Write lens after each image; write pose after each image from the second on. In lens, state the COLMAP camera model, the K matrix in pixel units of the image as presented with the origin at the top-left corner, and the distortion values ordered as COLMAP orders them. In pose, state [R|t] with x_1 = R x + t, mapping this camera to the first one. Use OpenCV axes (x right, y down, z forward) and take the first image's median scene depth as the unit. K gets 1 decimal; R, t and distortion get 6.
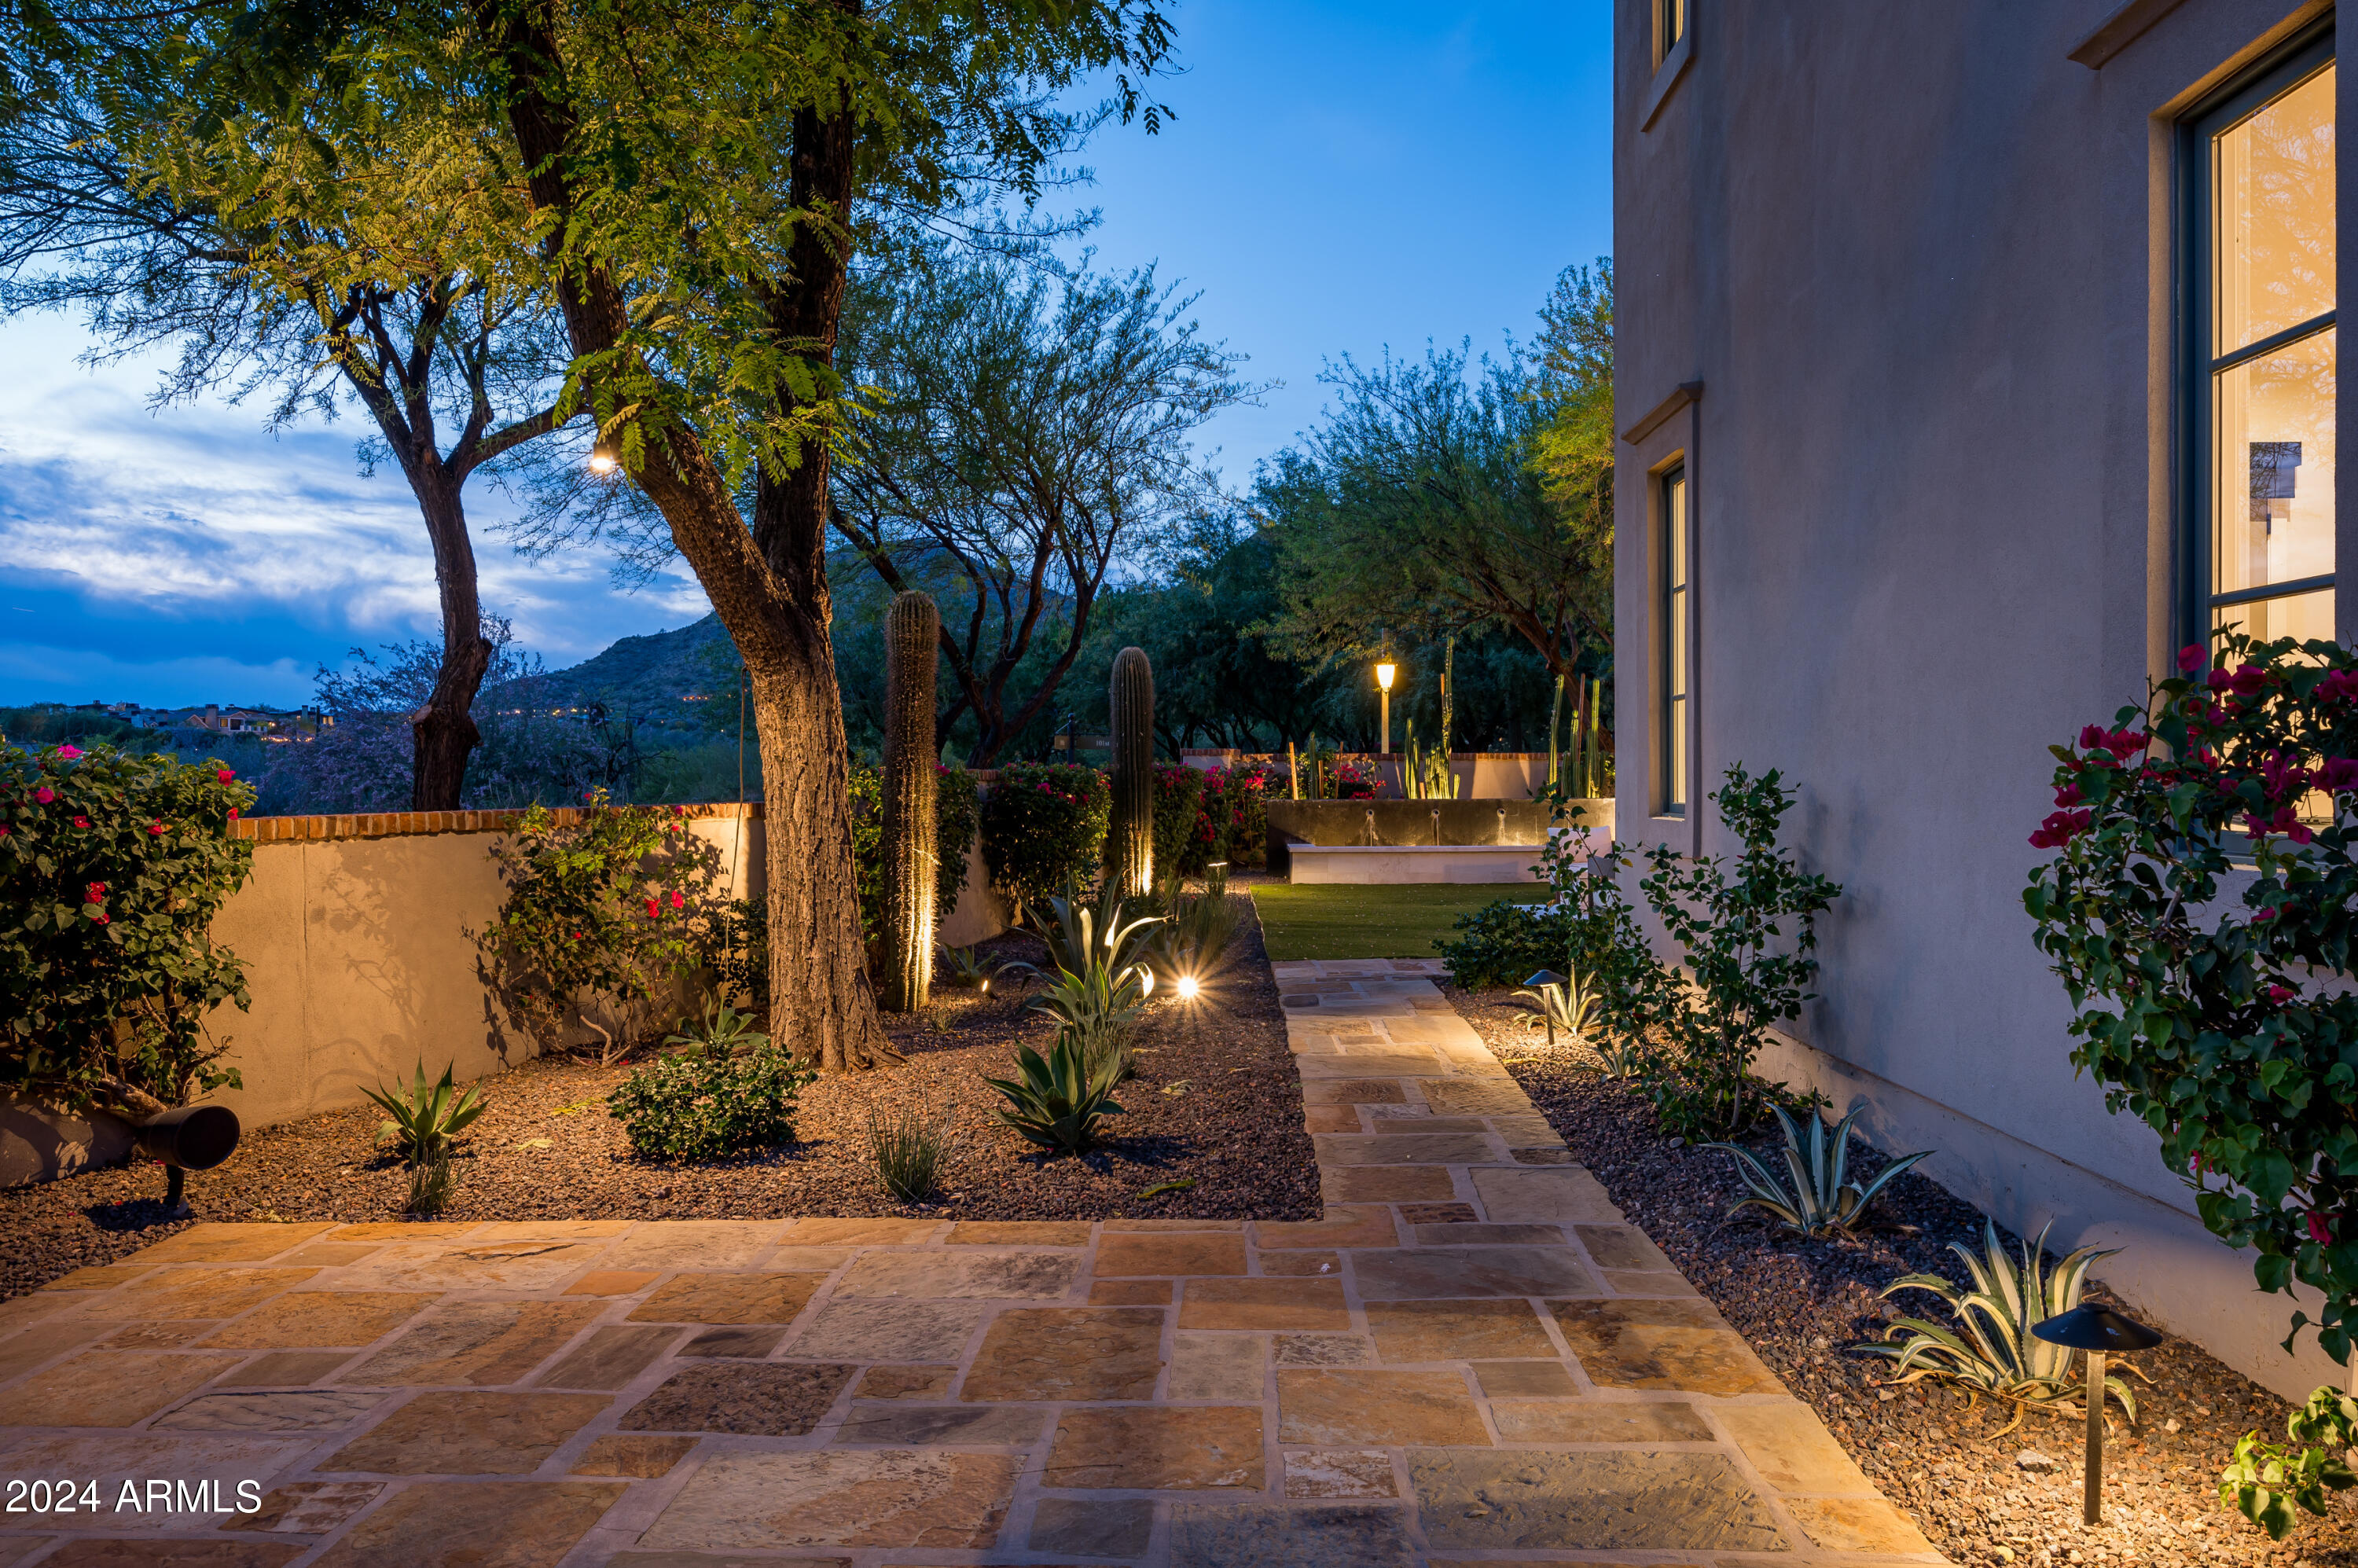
lens RADIAL K [[1537.4, 0, 1191.8], [0, 1537.4, 778.1], [0, 0, 1]] dist [-0.005083, -0.000619]
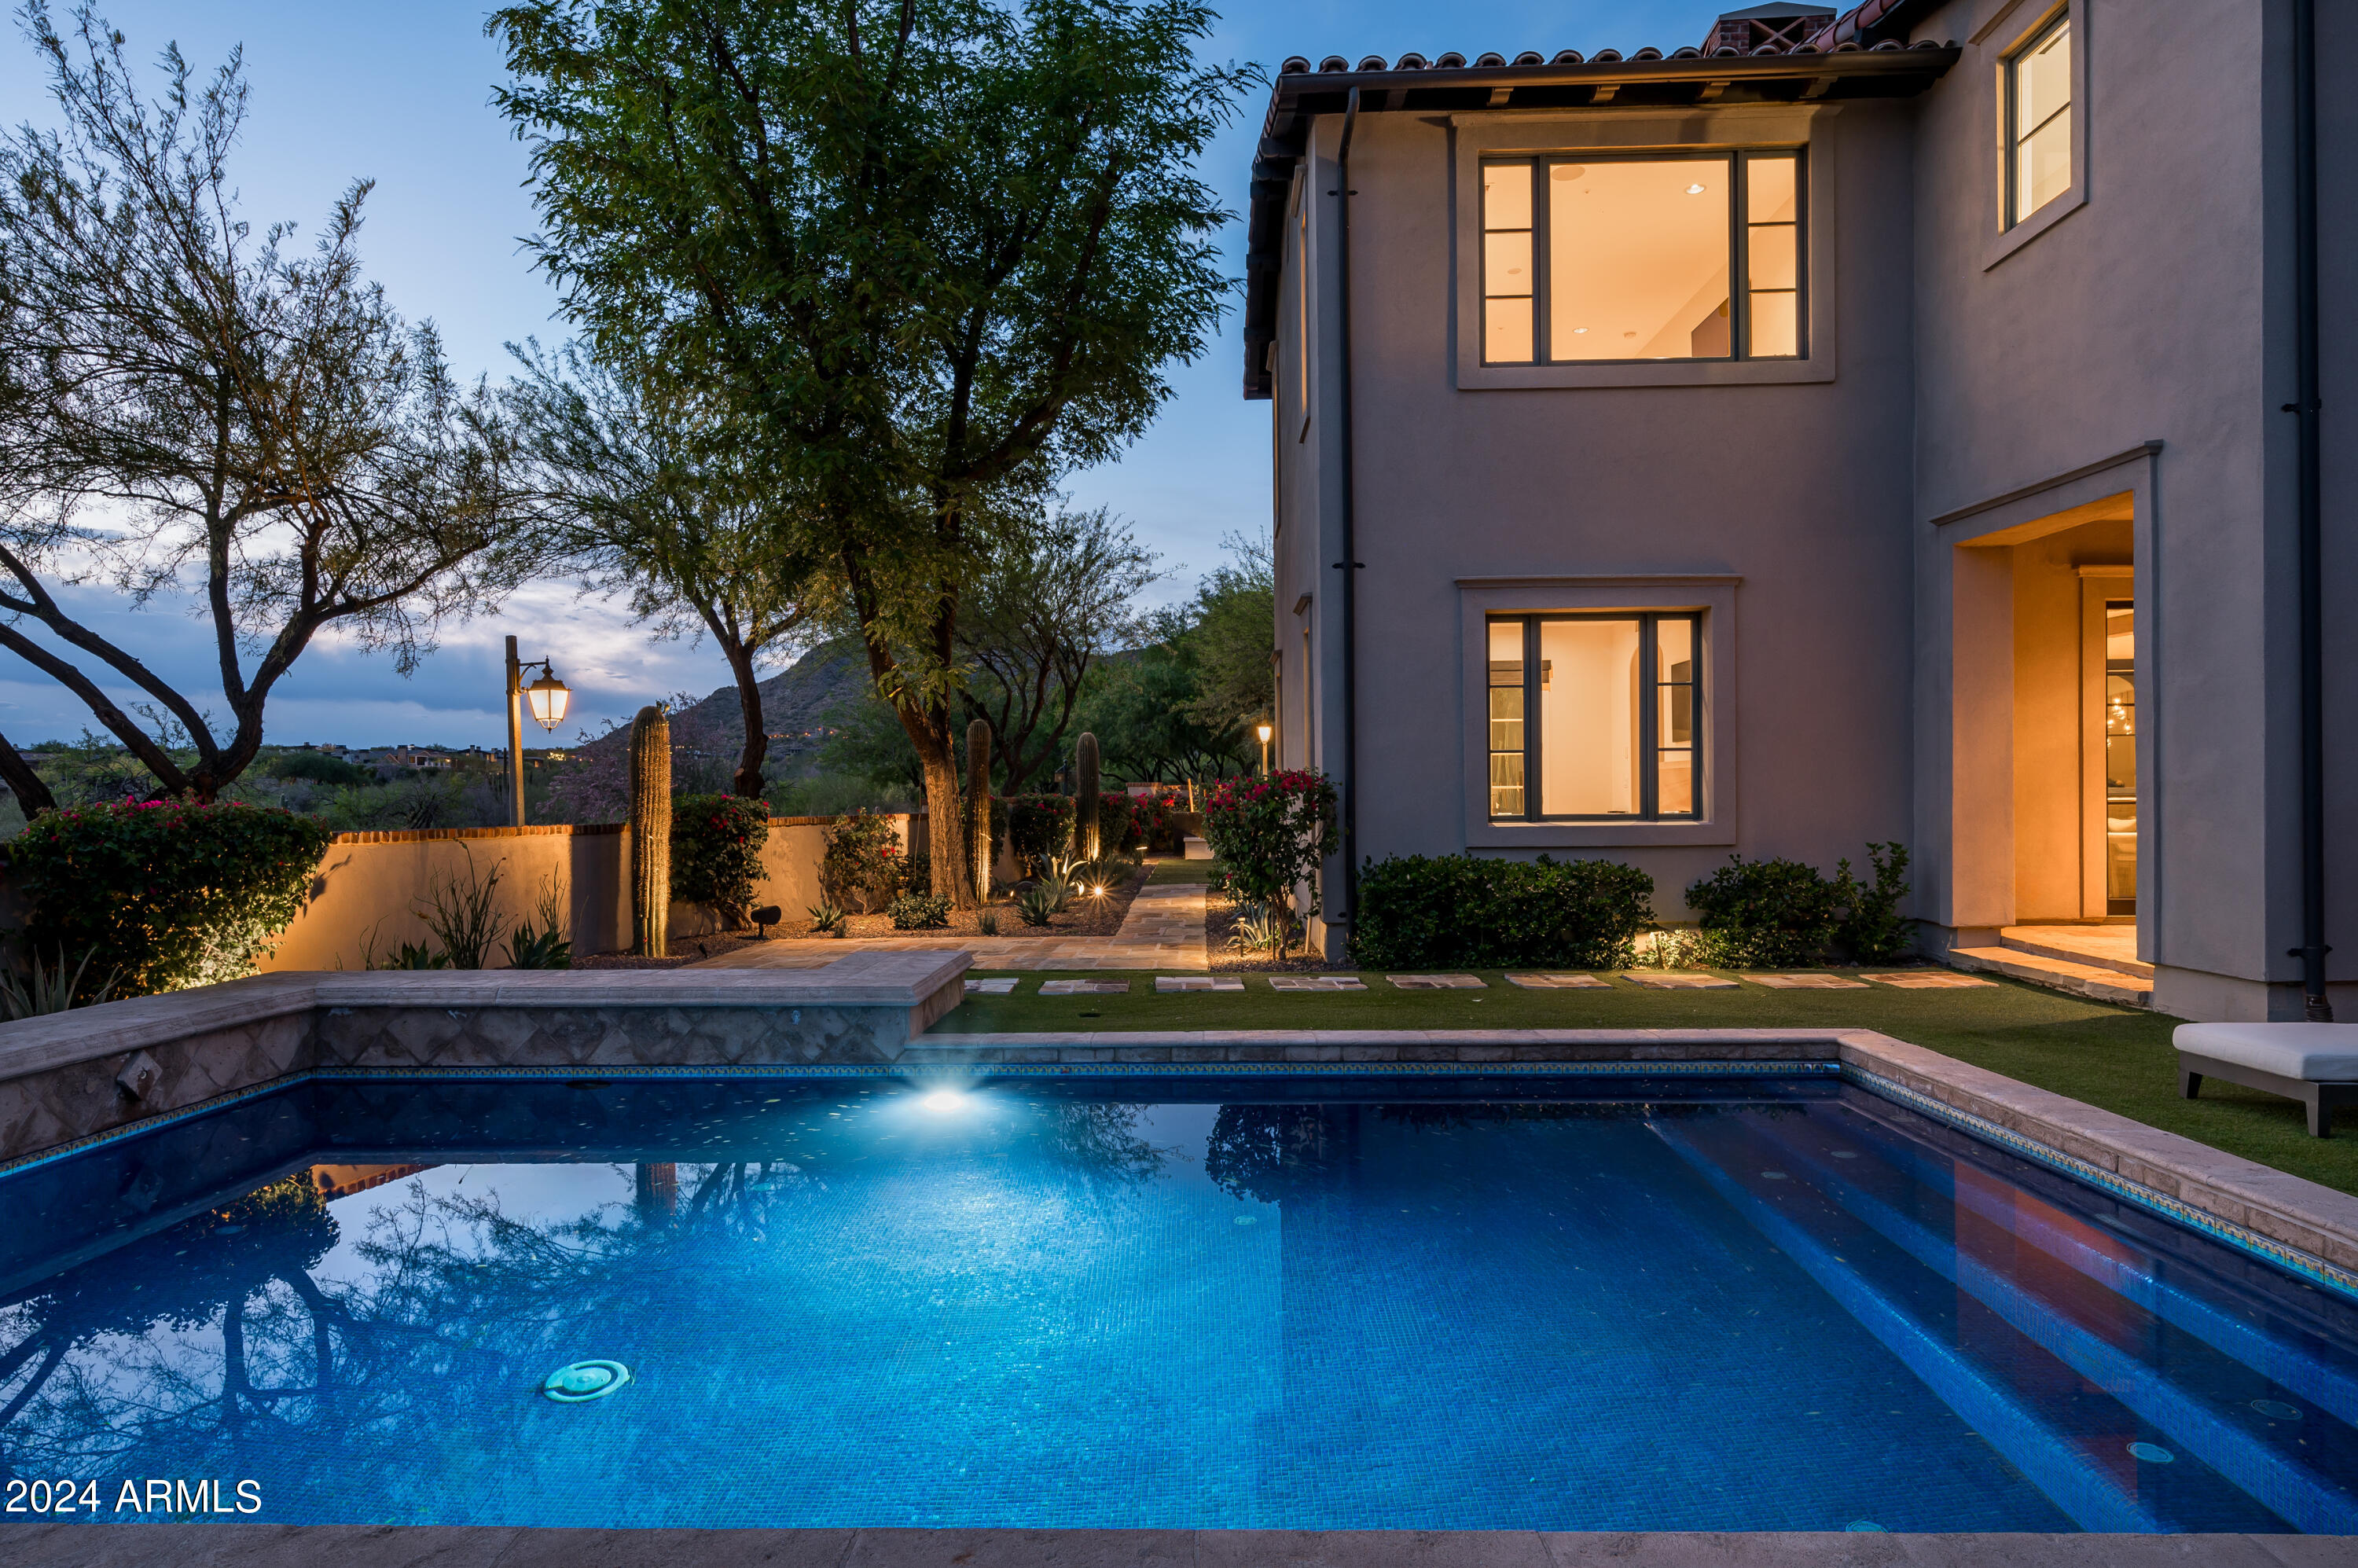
lens RADIAL K [[1310.1, 0, 1170.0], [0, 1310.1, 792.0], [0, 0, 1]] dist [0.000650, 0.000011]
pose [[0.999872, -0.007670, -0.014048, 0.076905], [0.007614, 0.999963, -0.004078, -0.003203], [0.014079, 0.003971, 0.999893, -0.563837]]
